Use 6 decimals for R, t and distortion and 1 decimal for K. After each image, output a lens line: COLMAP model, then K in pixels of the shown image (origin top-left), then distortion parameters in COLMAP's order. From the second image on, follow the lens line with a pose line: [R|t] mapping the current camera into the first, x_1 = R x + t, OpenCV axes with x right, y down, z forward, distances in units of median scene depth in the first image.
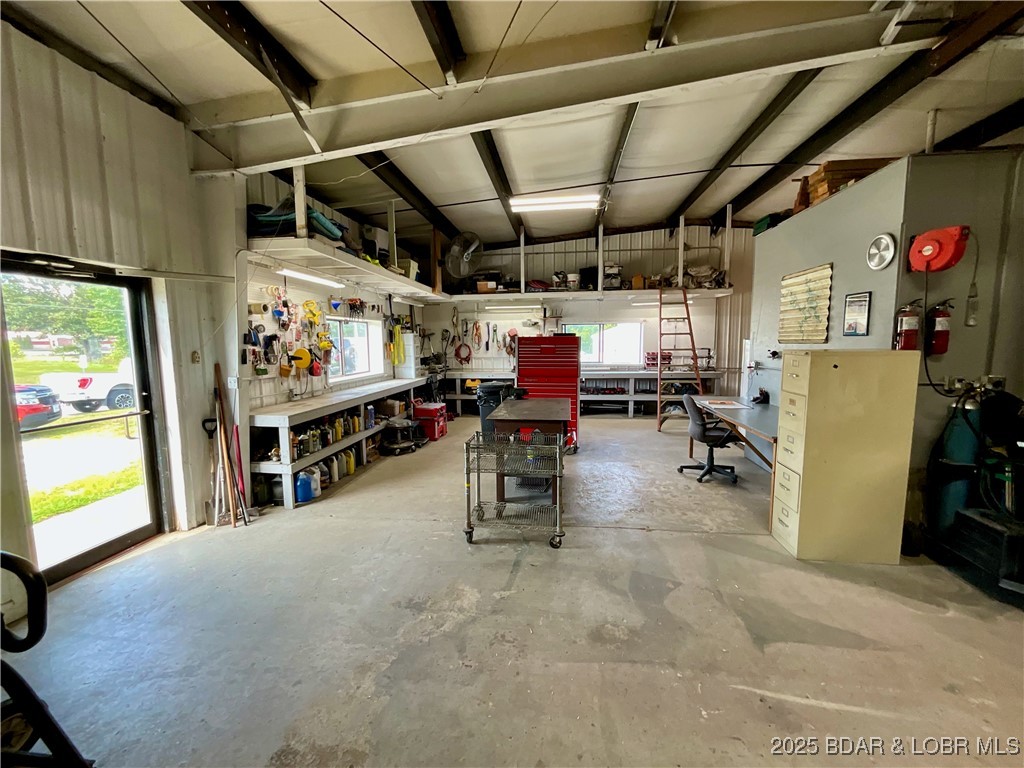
lens RADIAL K [[421.5, 0, 512.3], [0, 421.5, 382.6], [0, 0, 1]] dist [-0.002575, 0.001625]
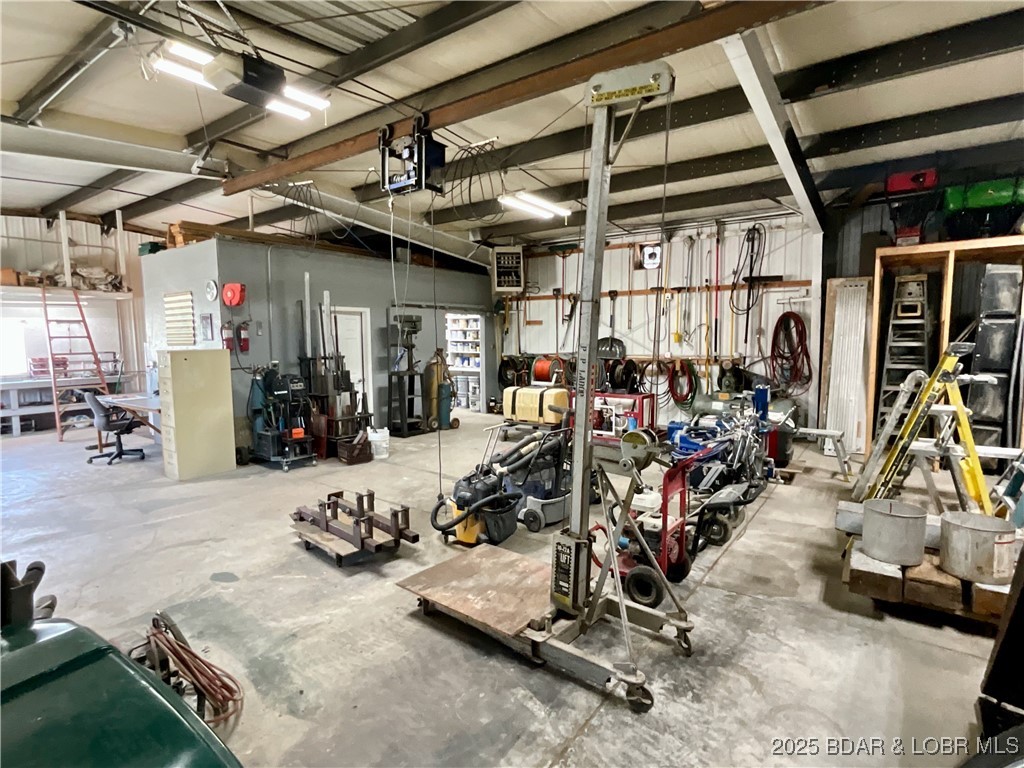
lens RADIAL K [[533.3, 0, 512.7], [0, 533.3, 387.4], [0, 0, 1]] dist [-0.016606, 0.015172]
pose [[0.490791, -0.080918, 0.867512, -0.260479], [0.093266, 0.994836, 0.040030, 0.064473], [-0.866271, 0.061263, 0.495803, -0.693407]]
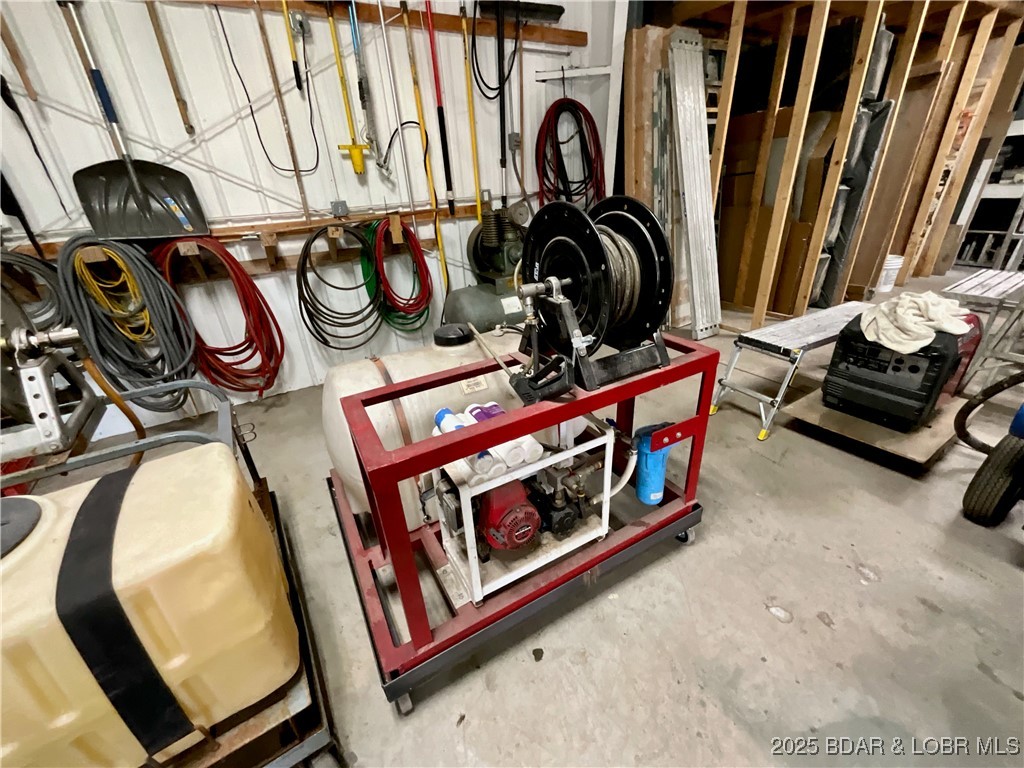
lens RADIAL K [[421.5, 0, 513.3], [0, 421.5, 384.8], [0, 0, 1]] dist [-0.002575, 0.001625]
pose [[-0.602271, -0.300098, 0.739737, 1.031843], [0.144534, 0.870343, 0.470758, 0.048681], [-0.785098, 0.390441, -0.480808, -0.031406]]
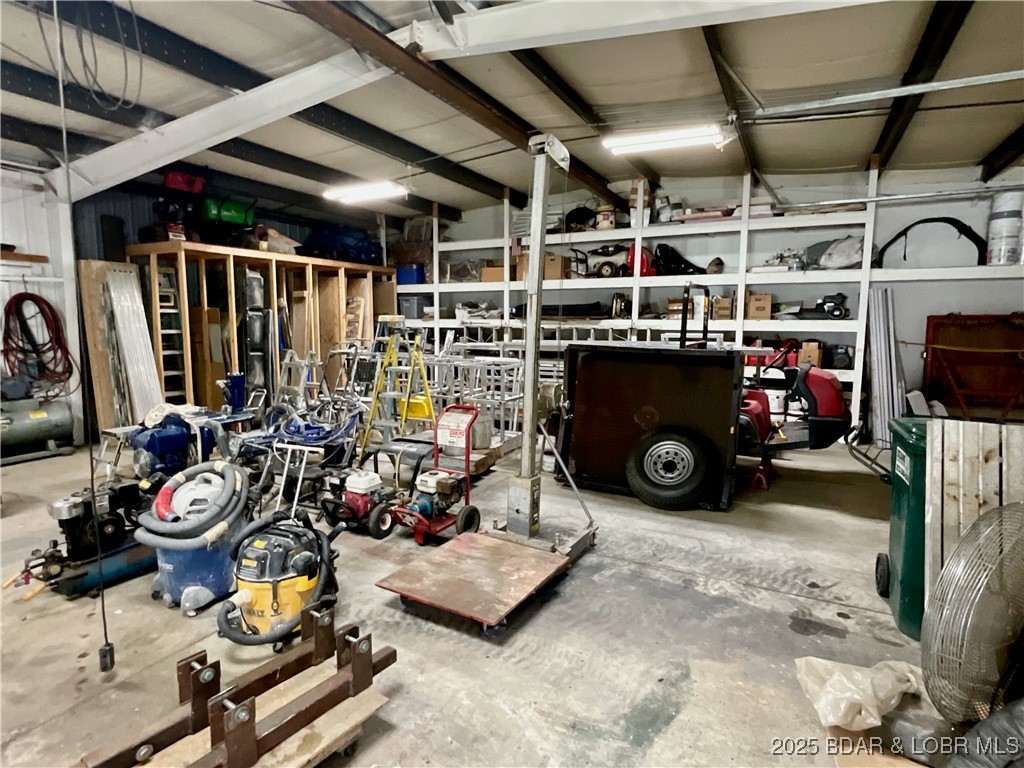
lens RADIAL K [[549.1, 0, 510.8], [0, 549.1, 383.8], [0, 0, 1]] dist [-0.009800, 0.008140]
pose [[-0.932857, -0.033049, 0.358727, 0.018850], [0.042645, 0.978651, 0.201057, -0.026121], [-0.357714, 0.202855, -0.911532, 0.229916]]
